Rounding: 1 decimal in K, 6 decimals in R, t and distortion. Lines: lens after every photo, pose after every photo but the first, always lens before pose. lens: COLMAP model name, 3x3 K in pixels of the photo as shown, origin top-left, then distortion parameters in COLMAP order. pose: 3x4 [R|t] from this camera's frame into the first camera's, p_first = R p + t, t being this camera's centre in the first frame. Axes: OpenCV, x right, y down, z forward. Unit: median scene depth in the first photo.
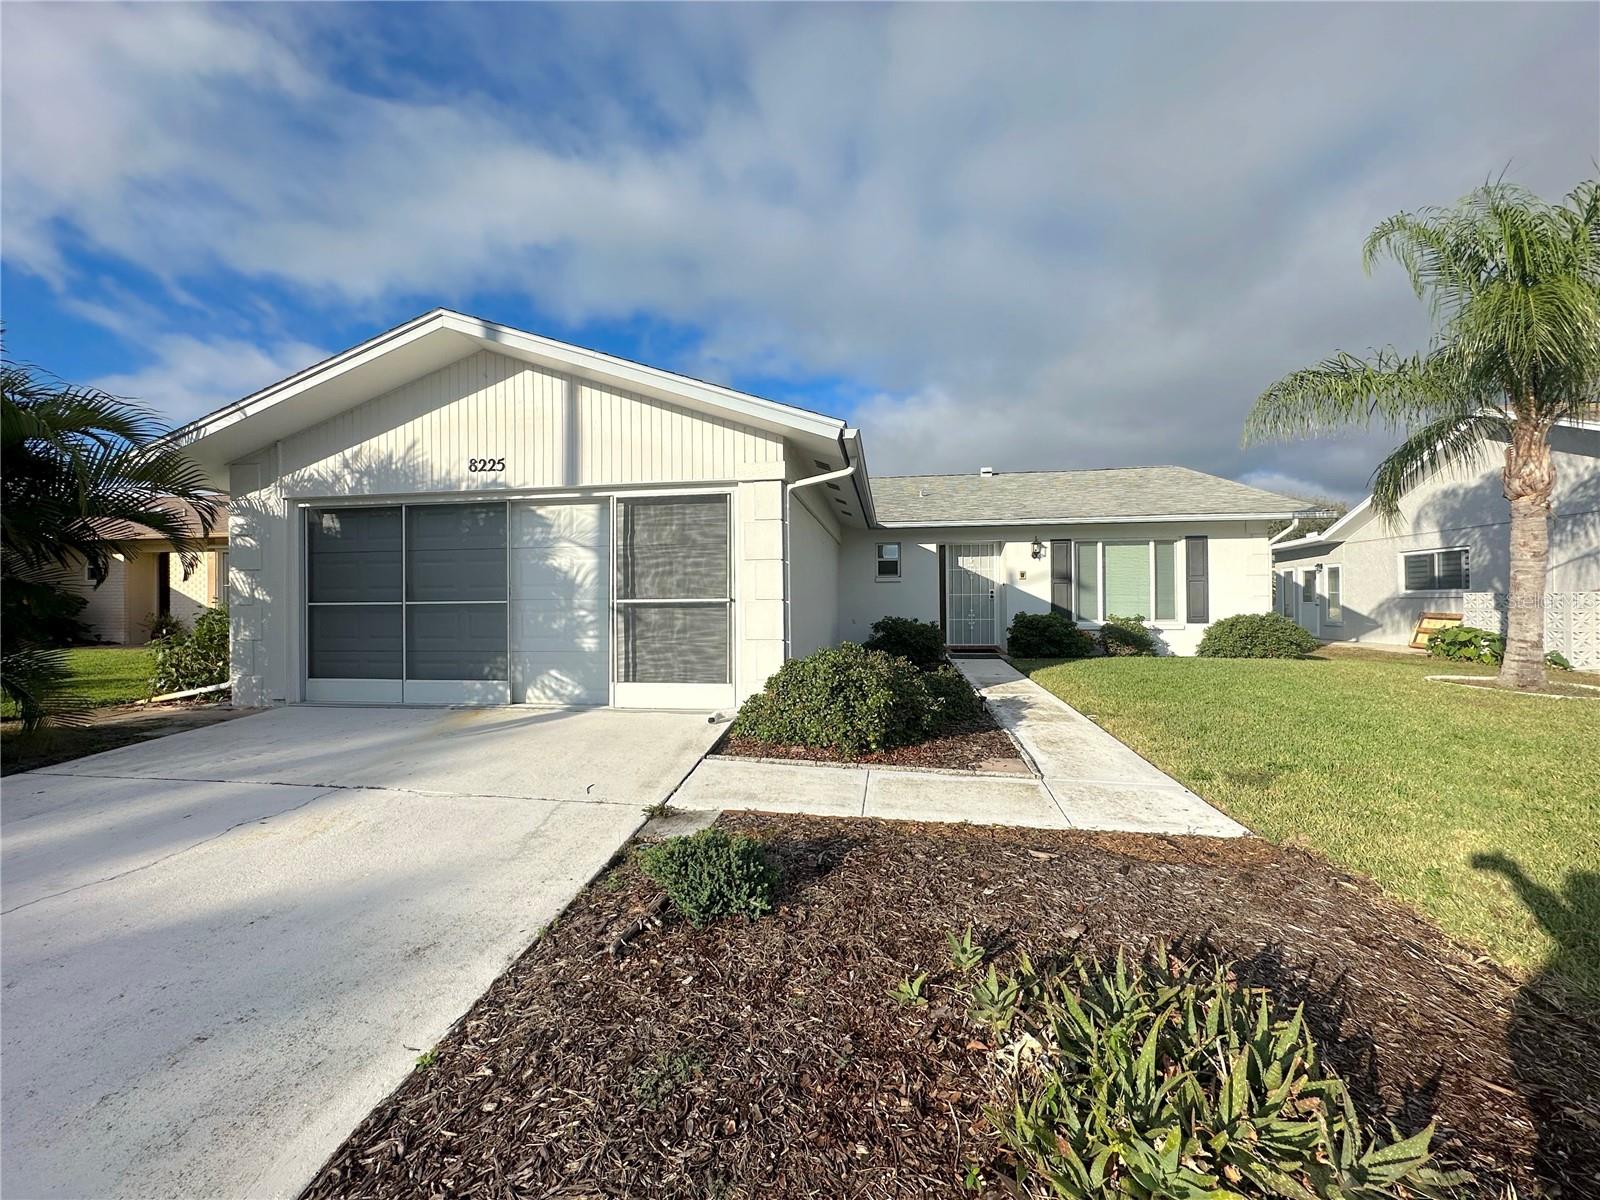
lens RADIAL K [[640.2, 0, 798.6], [0, 640.2, 600.5], [0, 0, 1]] dist [-0.003738, 0.000631]
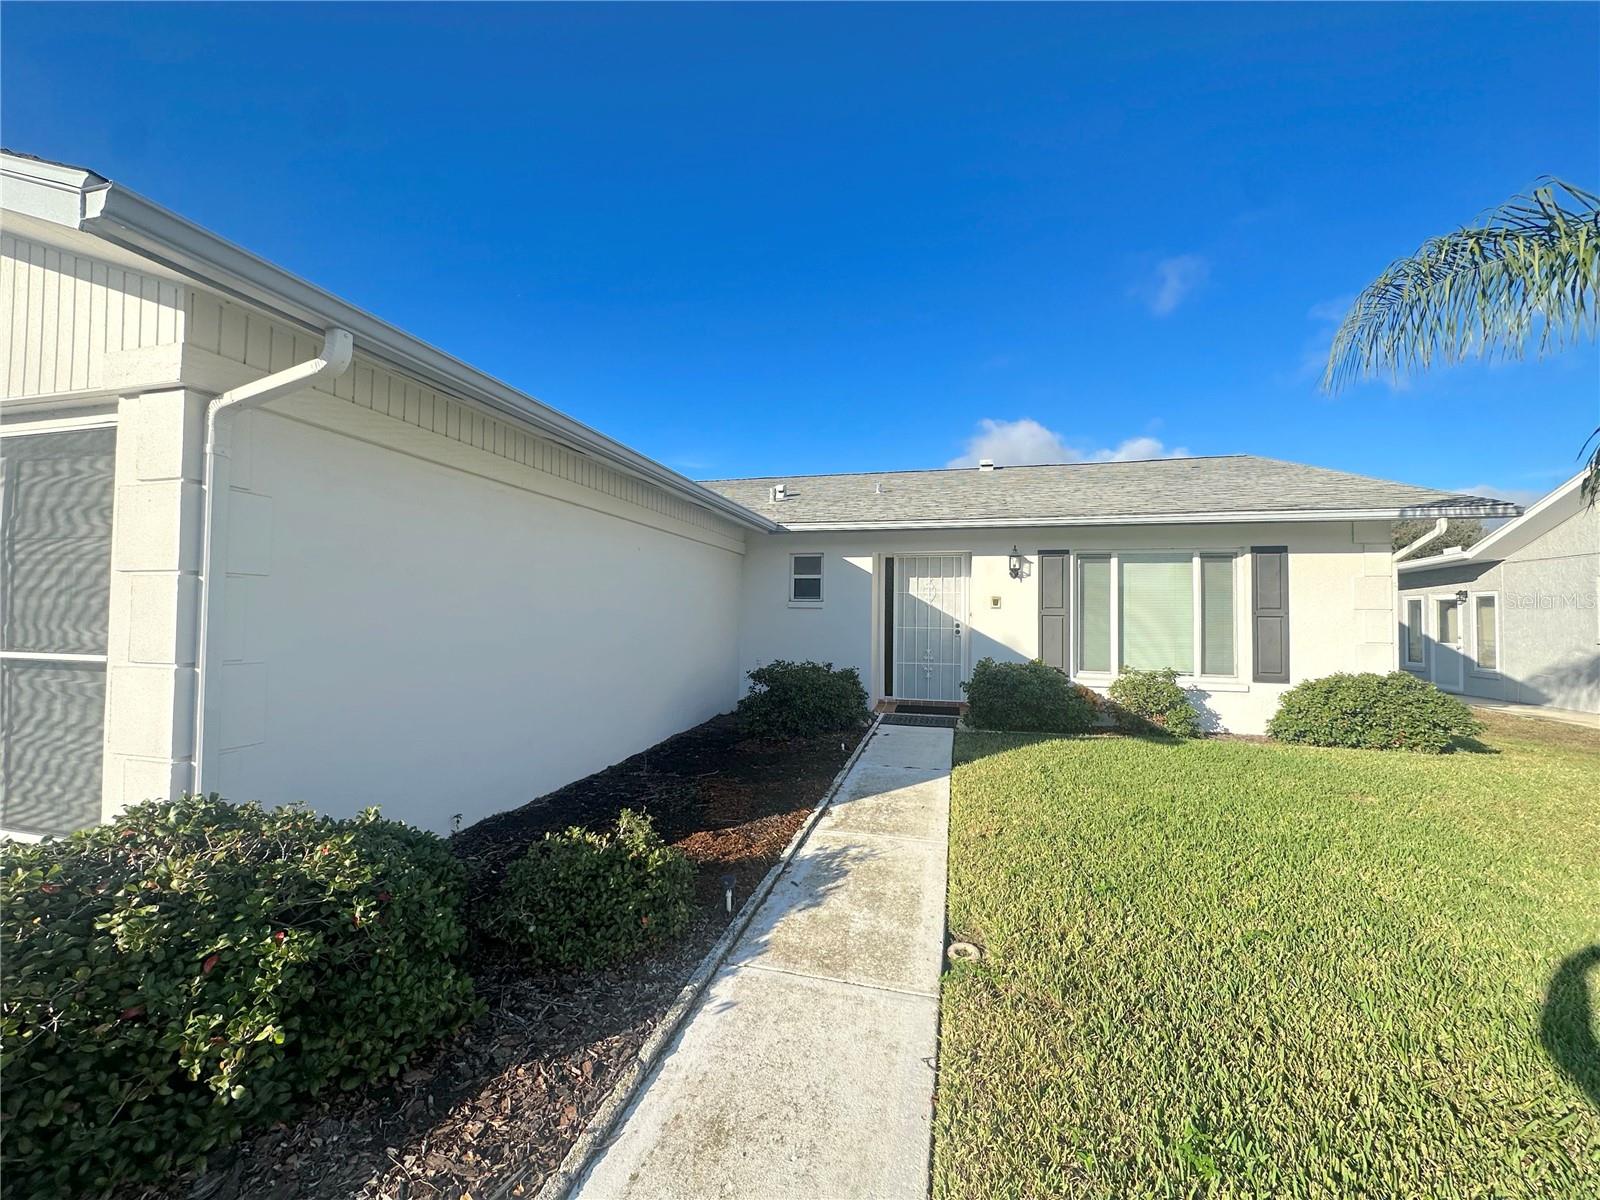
lens RADIAL K [[640.2, 0, 798.6], [0, 640.2, 600.5], [0, 0, 1]] dist [-0.003738, 0.000631]
pose [[0.994510, 0.017451, -0.103180, 0.235738], [-0.020011, 0.999516, -0.023831, -0.023710], [0.102714, 0.025765, 0.994377, 0.338074]]
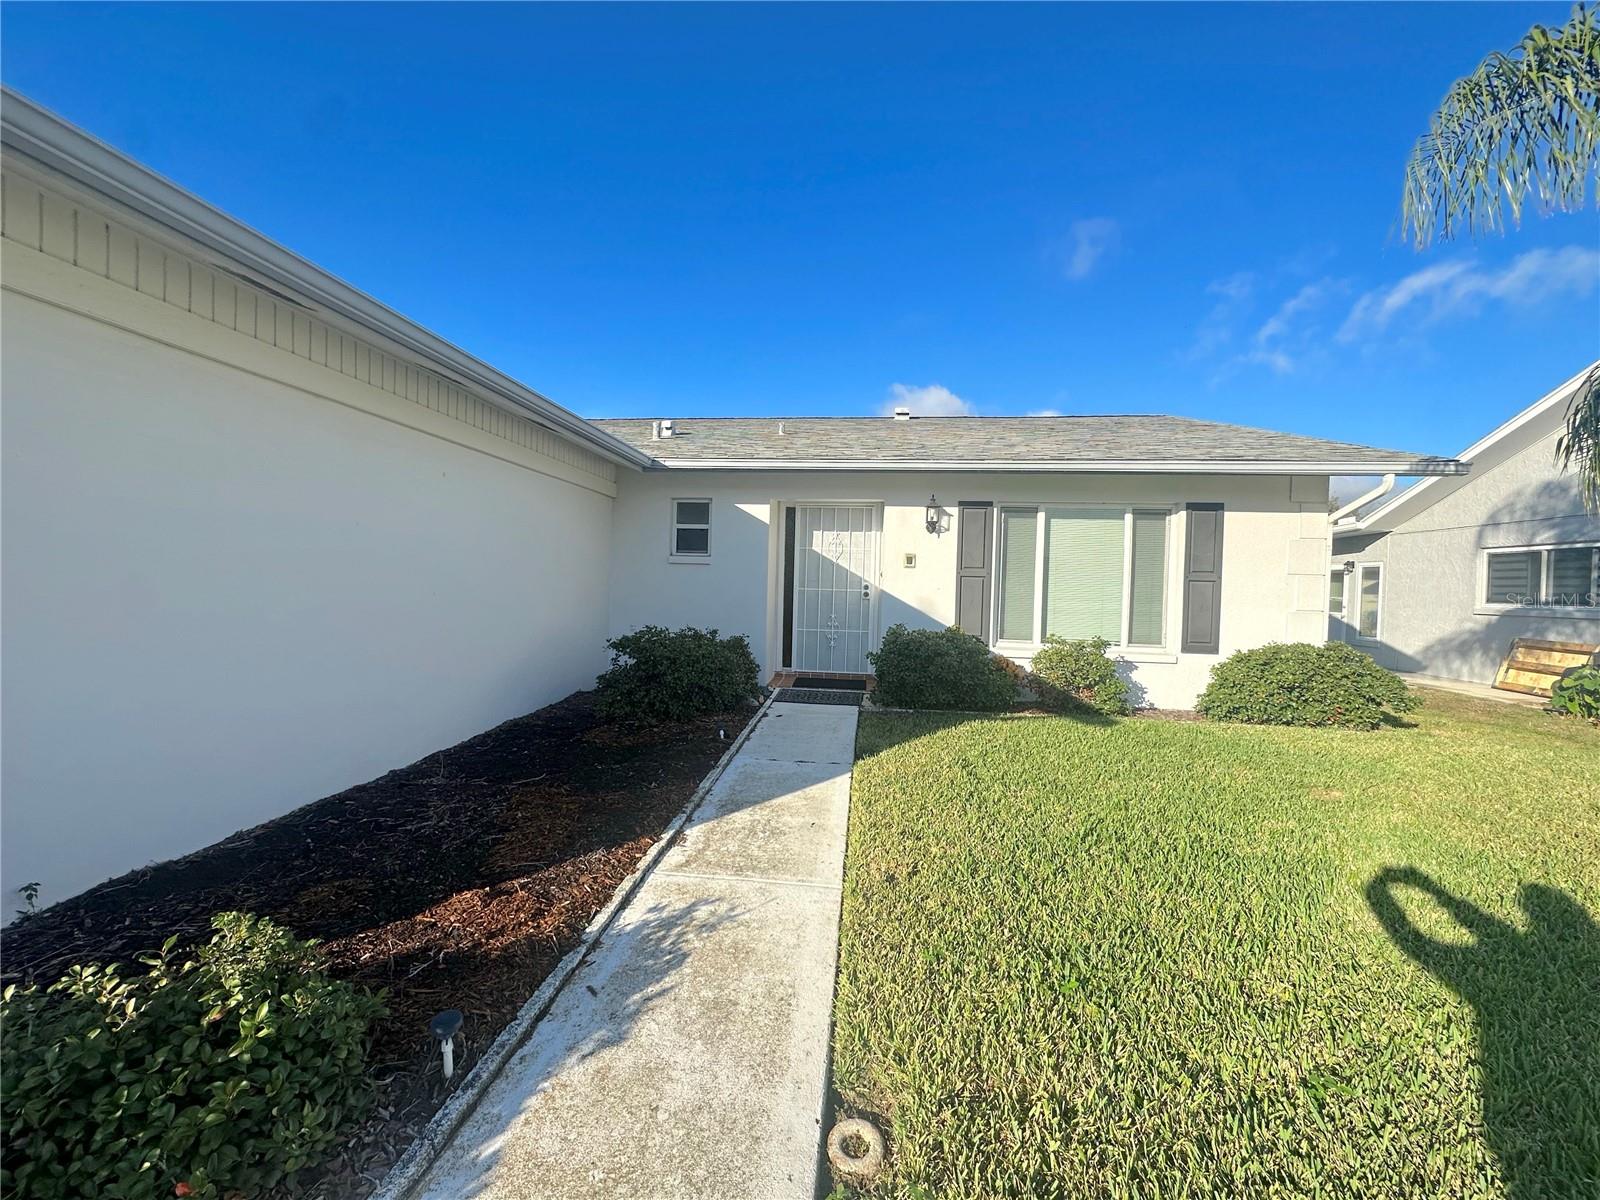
lens RADIAL K [[640.2, 0, 798.6], [0, 640.2, 600.5], [0, 0, 1]] dist [-0.003738, 0.000631]
pose [[0.998894, 0.033637, 0.032848, 0.255697], [-0.034544, 0.999026, 0.027454, -0.017308], [-0.031892, -0.028559, 0.999083, 0.462175]]
